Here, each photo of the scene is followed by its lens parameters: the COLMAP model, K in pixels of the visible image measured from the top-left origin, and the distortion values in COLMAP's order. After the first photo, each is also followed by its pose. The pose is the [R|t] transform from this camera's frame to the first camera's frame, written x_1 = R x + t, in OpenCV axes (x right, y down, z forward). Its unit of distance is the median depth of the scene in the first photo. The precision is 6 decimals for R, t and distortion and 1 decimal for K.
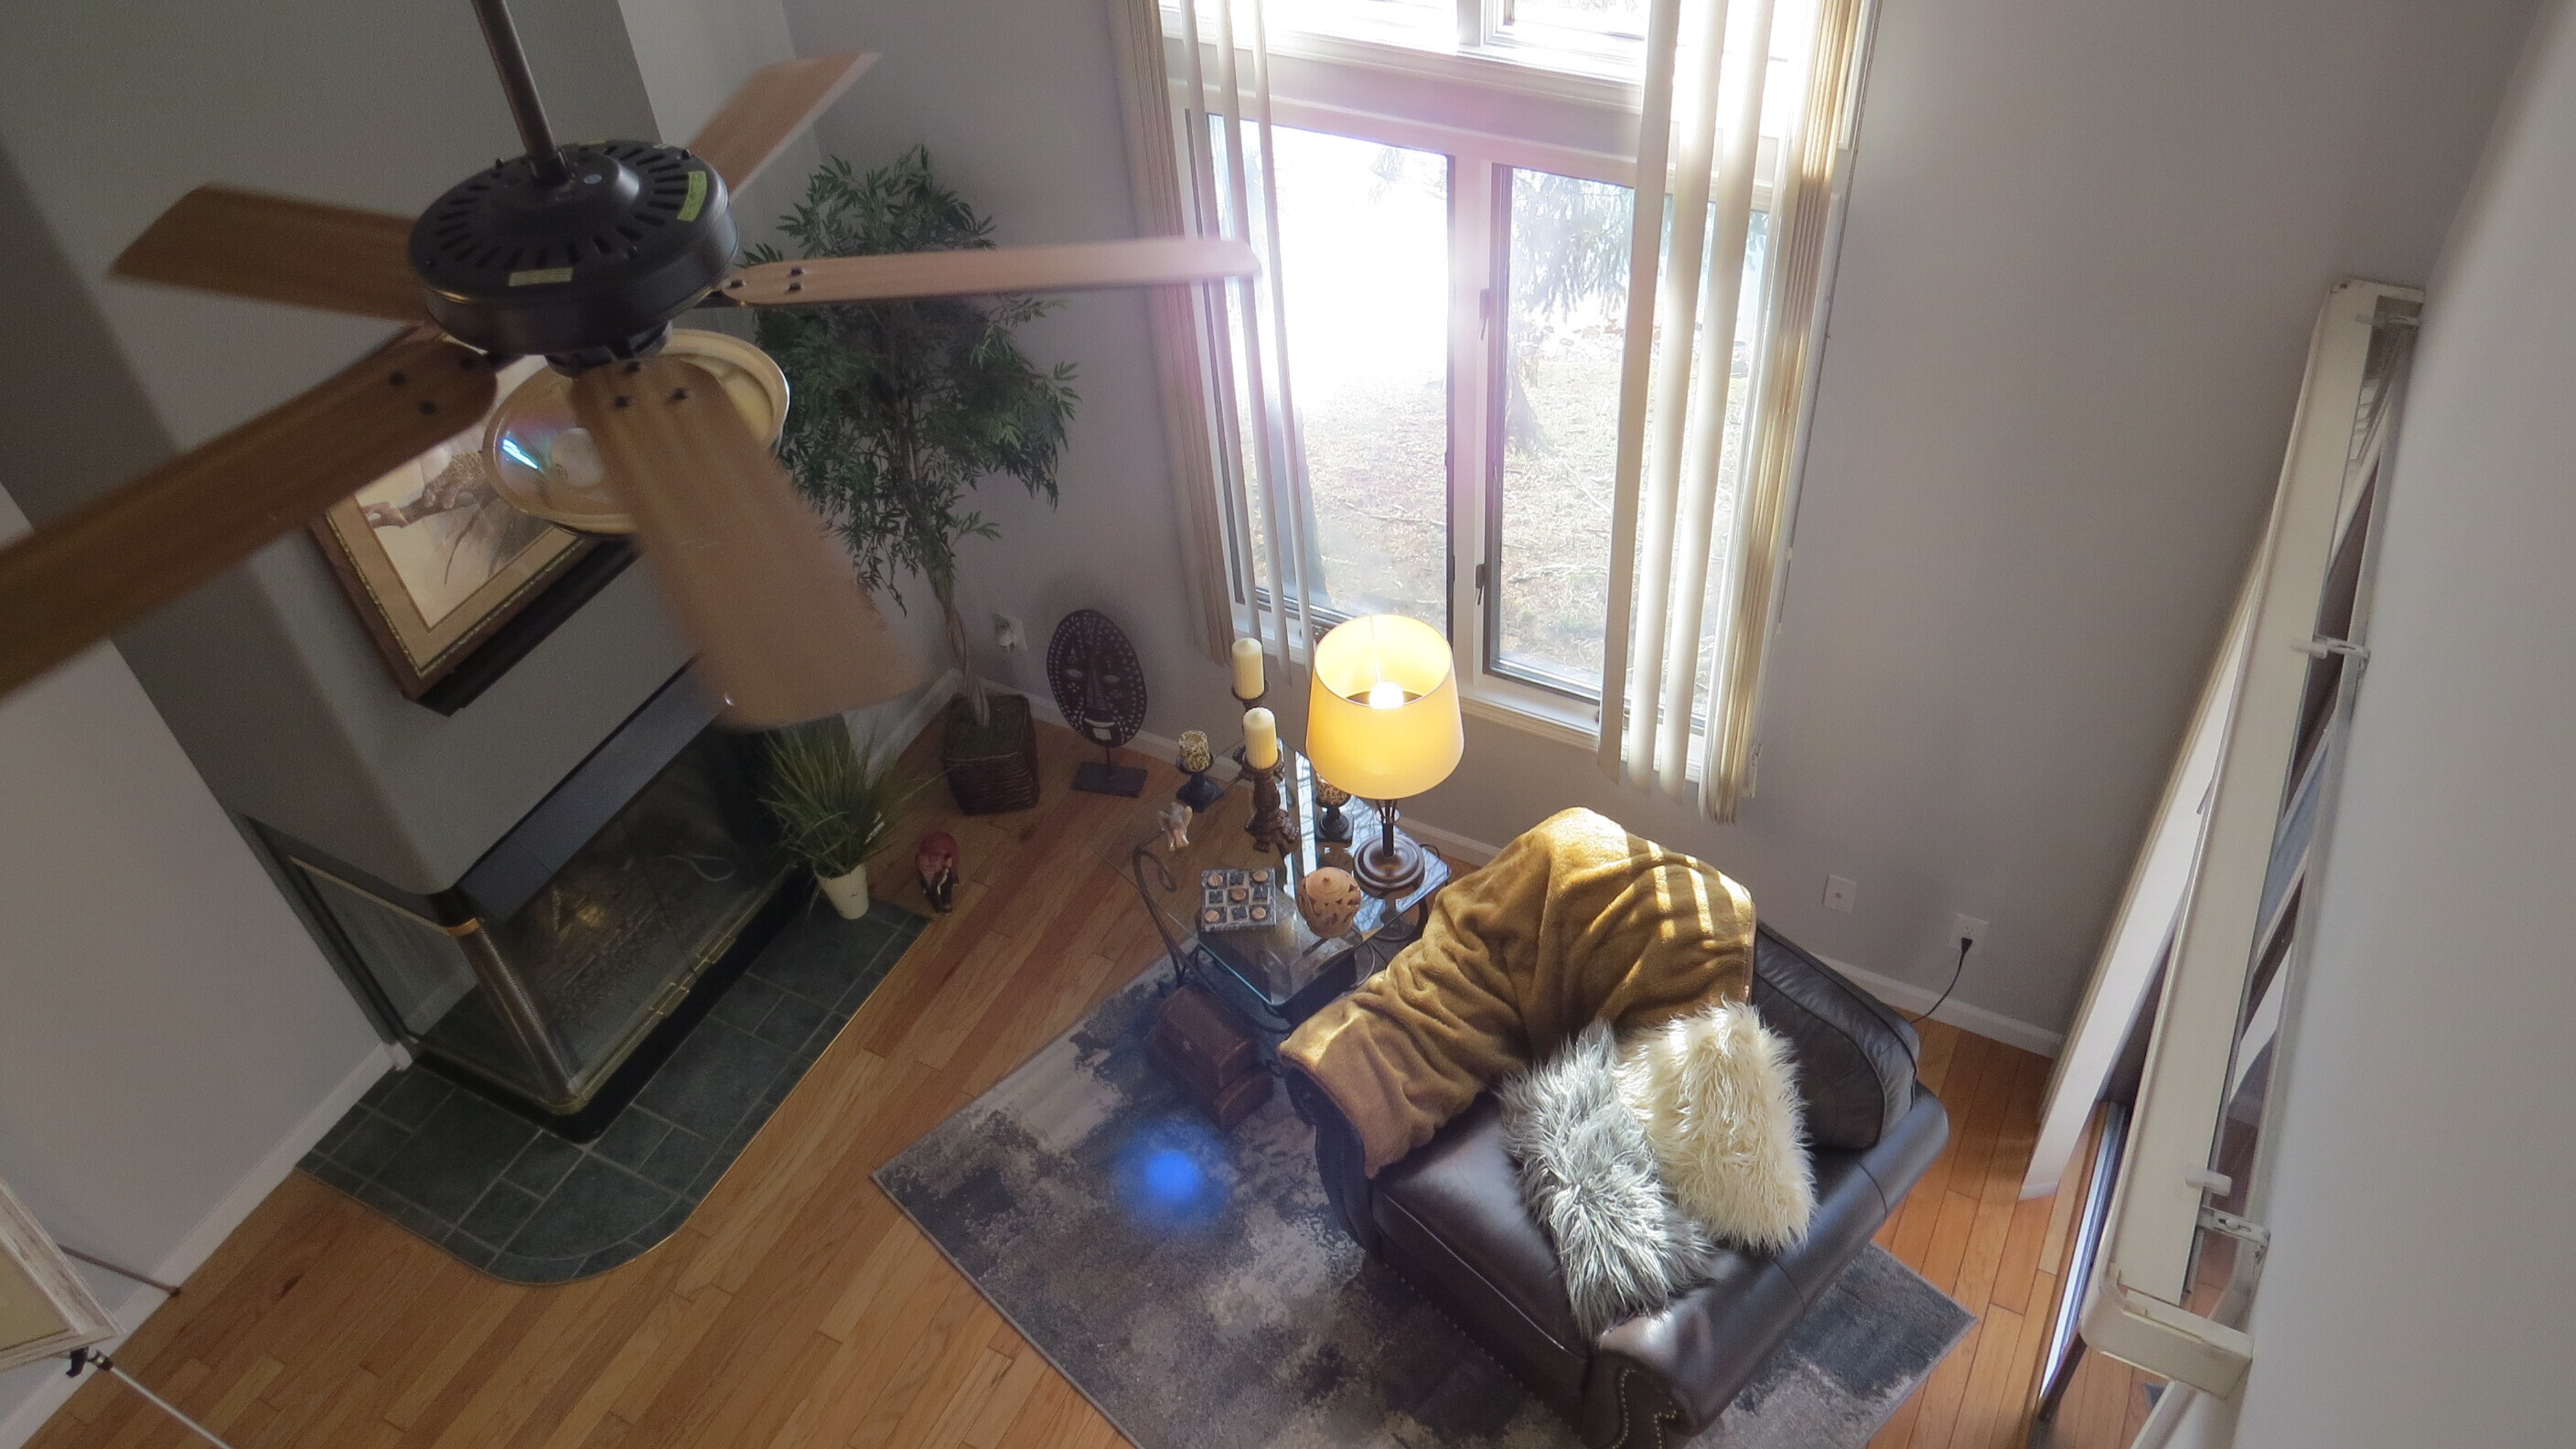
lens RADIAL K [[1833.1, 0, 1288.0], [0, 1833.1, 724.5], [0, 0, 1]] dist [-0.053047, 0.005464]
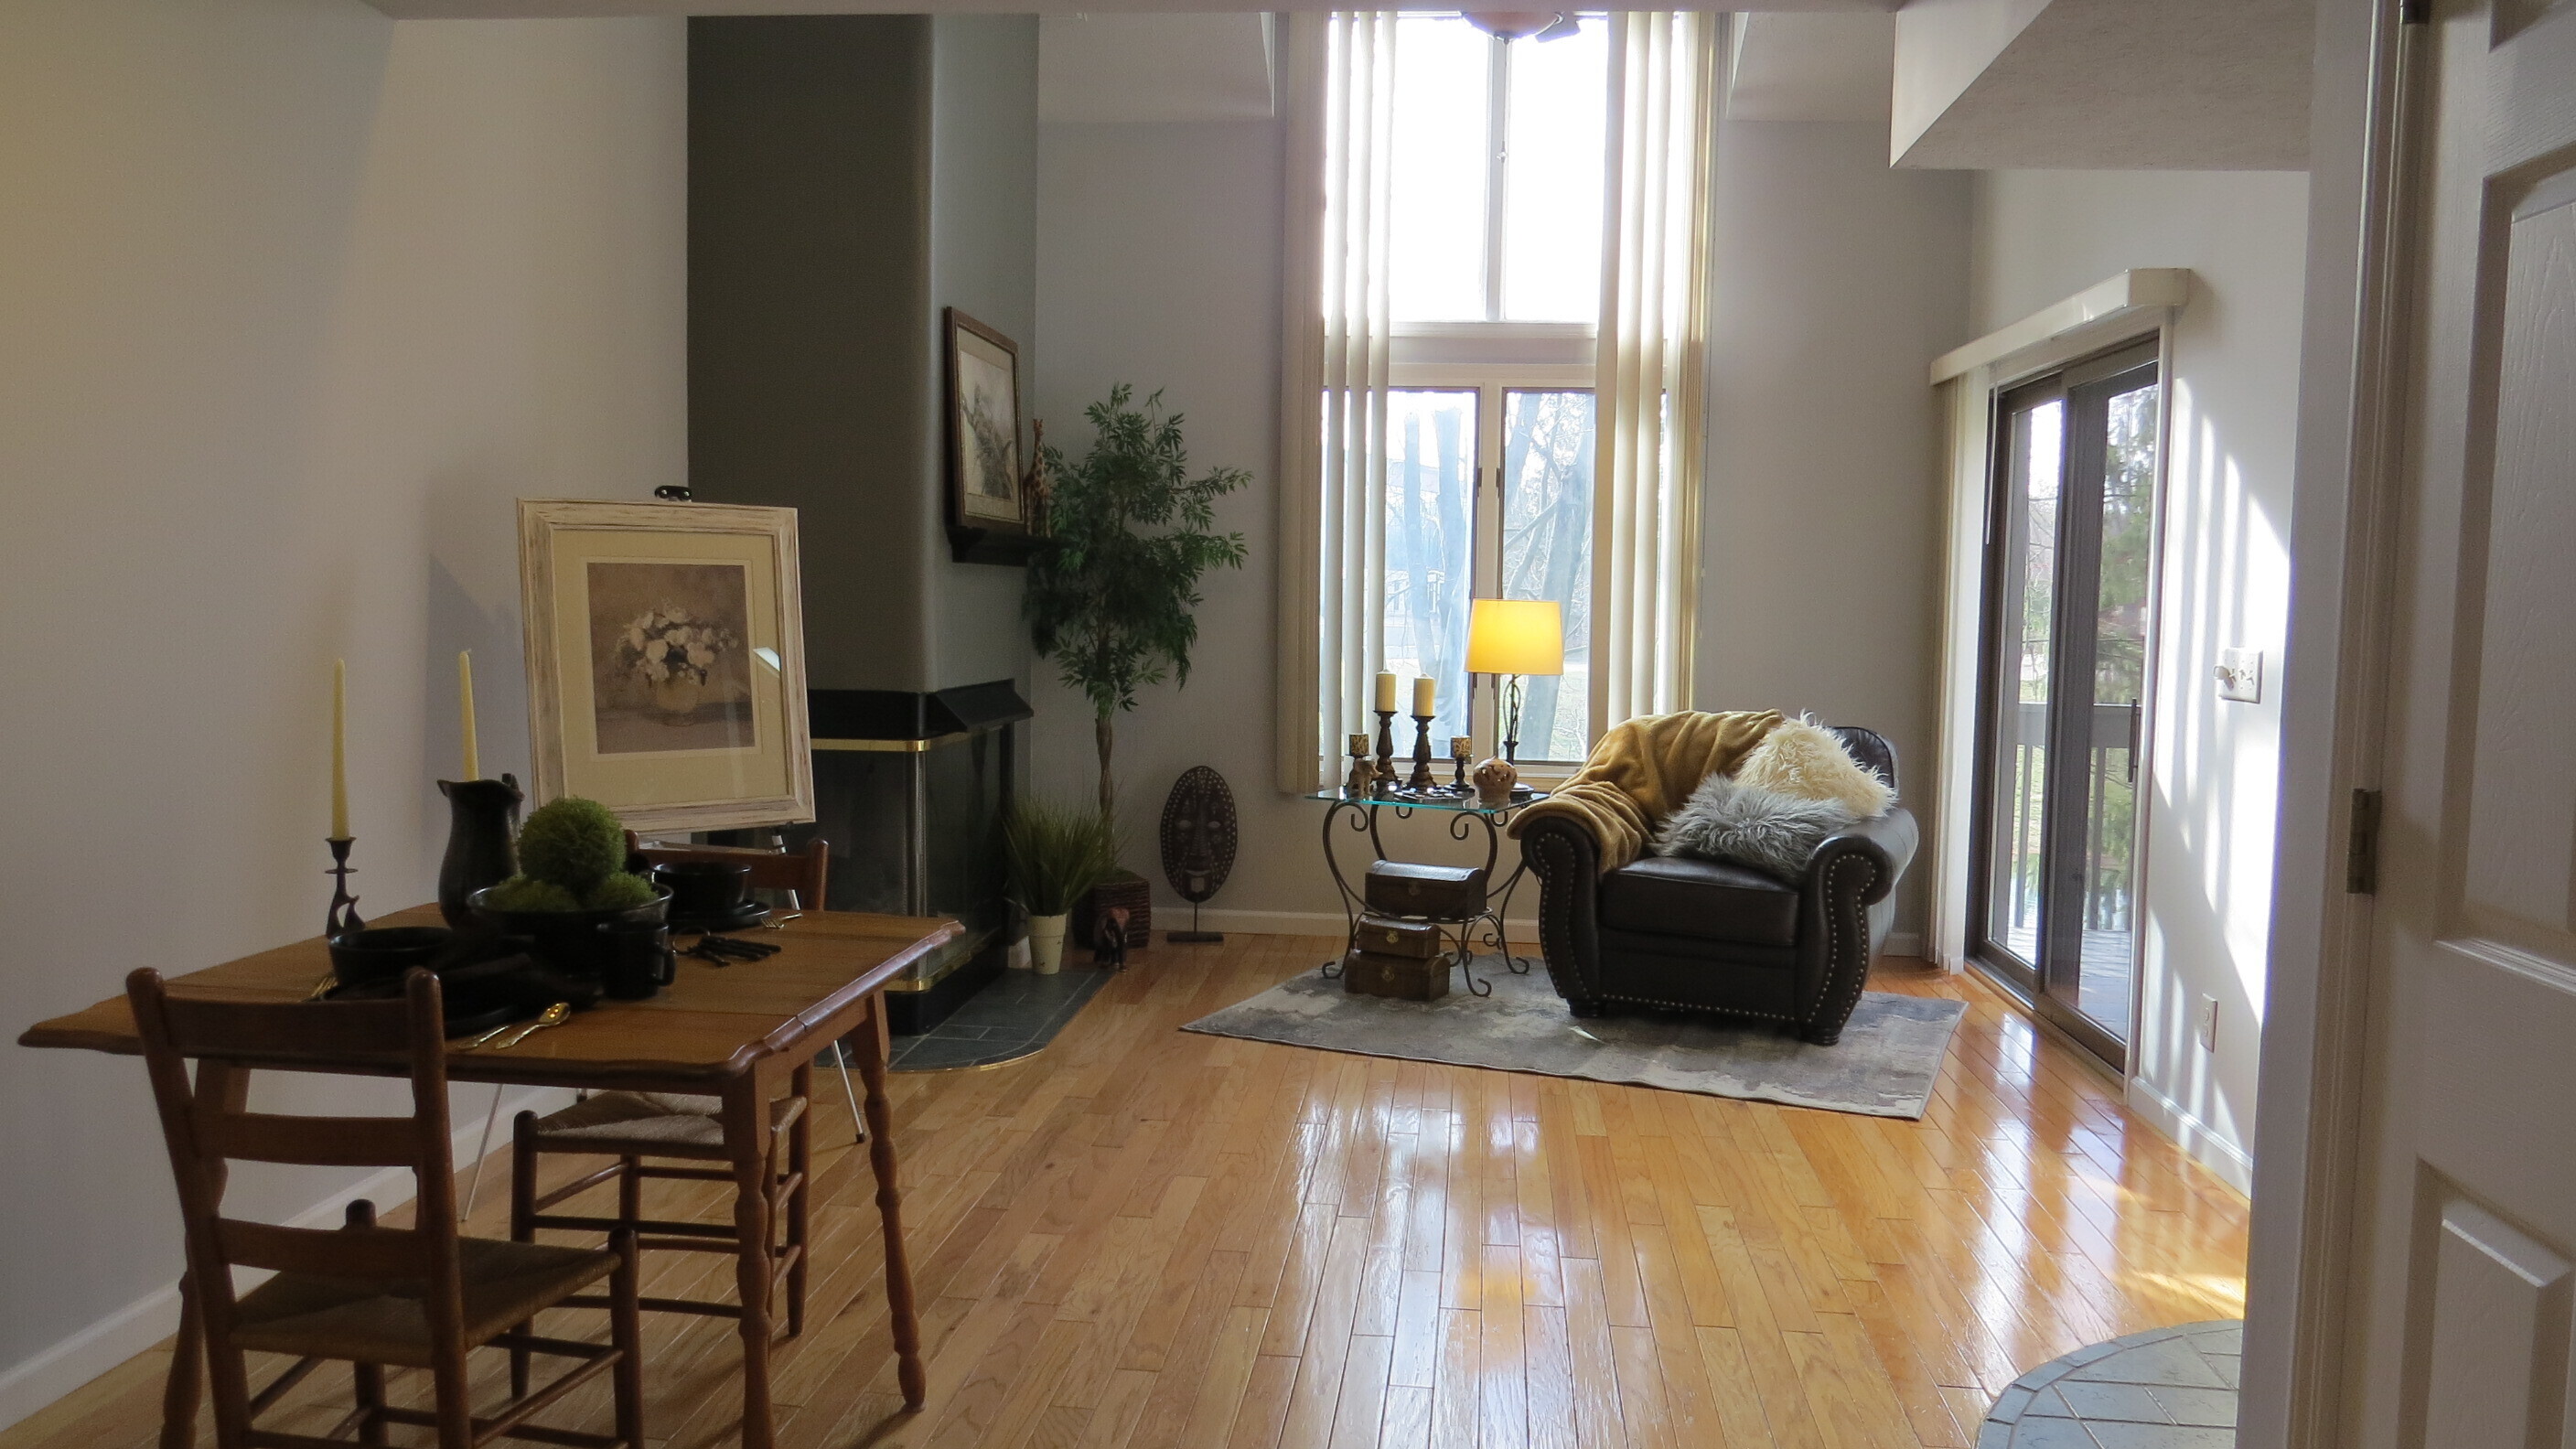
lens RADIAL K [[1871.1, 0, 1273.0], [0, 1871.1, 730.7], [0, 0, 1]] dist [-0.035472, 0.002439]
pose [[0.925805, 0.055448, 0.373912, -0.691370], [0.200122, 0.767286, -0.609282, 0.924423], [-0.320681, 0.638904, 0.699261, -0.017651]]
